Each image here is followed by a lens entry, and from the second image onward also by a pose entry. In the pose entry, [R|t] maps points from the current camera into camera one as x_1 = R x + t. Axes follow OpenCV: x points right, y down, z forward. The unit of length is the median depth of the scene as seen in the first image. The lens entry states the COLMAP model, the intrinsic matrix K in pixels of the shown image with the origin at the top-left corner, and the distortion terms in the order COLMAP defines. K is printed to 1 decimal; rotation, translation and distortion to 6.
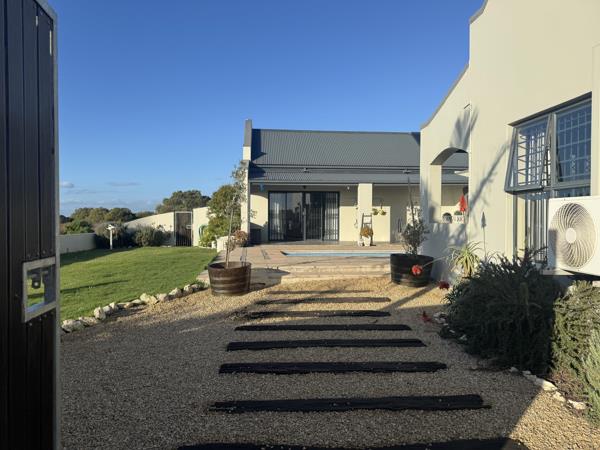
lens RADIAL K [[419.6, 0, 300.0], [0, 419.6, 225.0], [0, 0, 1]] dist [0.002748, -0.000980]
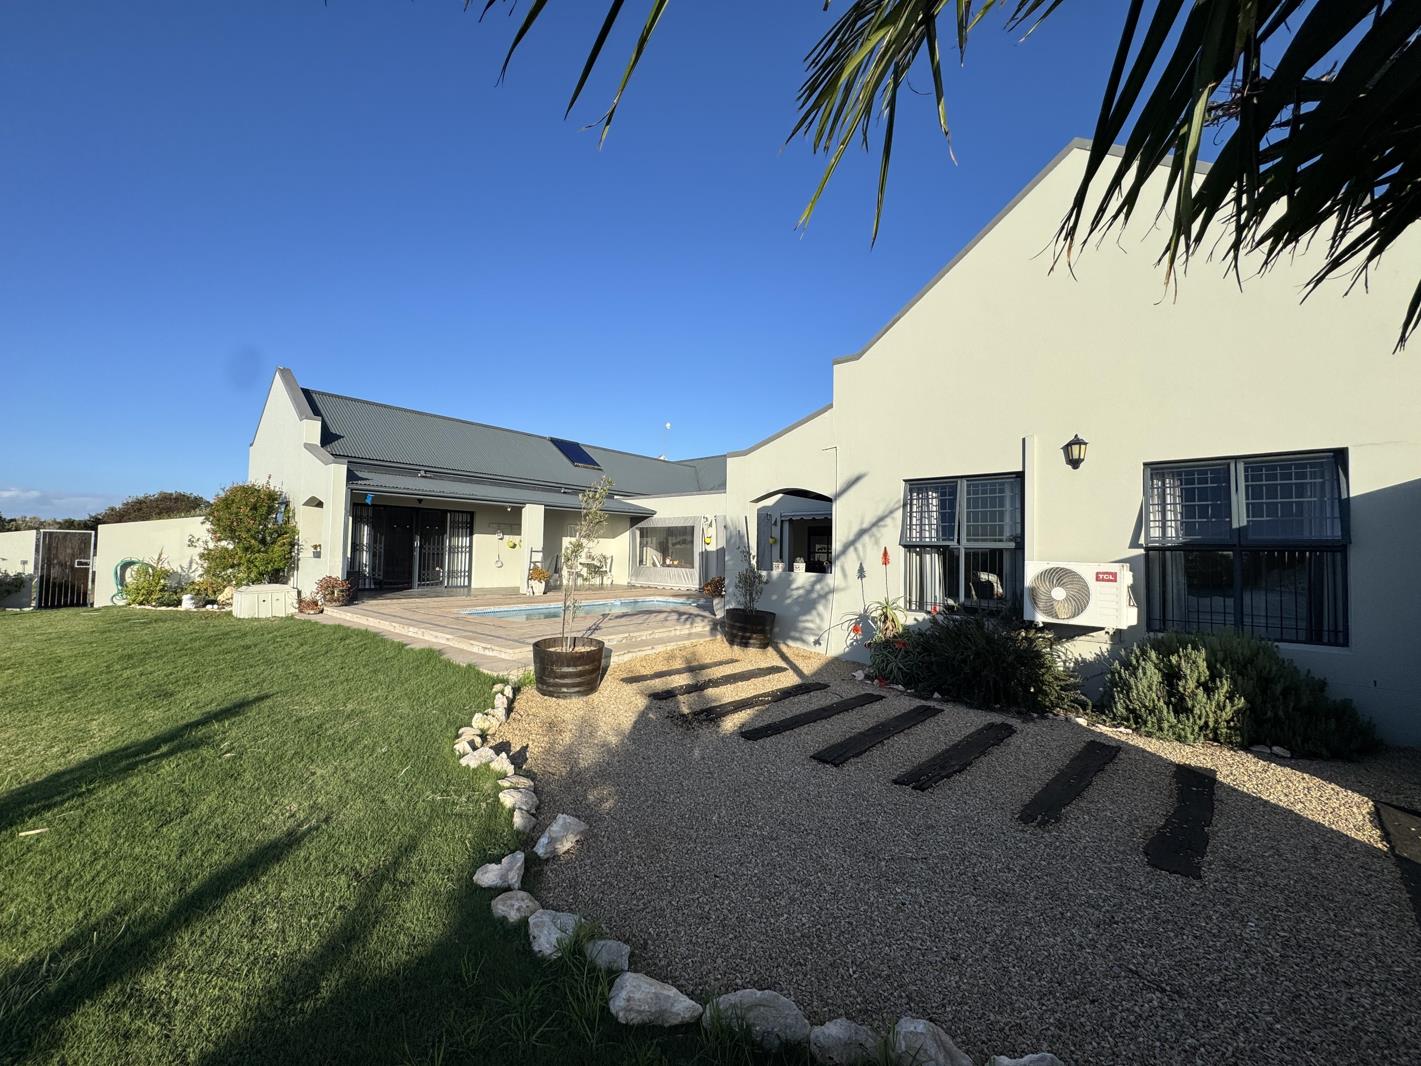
lens RADIAL K [[565.4, 0, 710.5], [0, 565.4, 533.0], [0, 0, 1]] dist [-0.000724, -0.000144]
pose [[0.712503, 0.038014, 0.700638, -0.289626], [-0.013068, 0.999077, -0.040916, -0.017285], [-0.701547, 0.019997, 0.712342, 0.125503]]
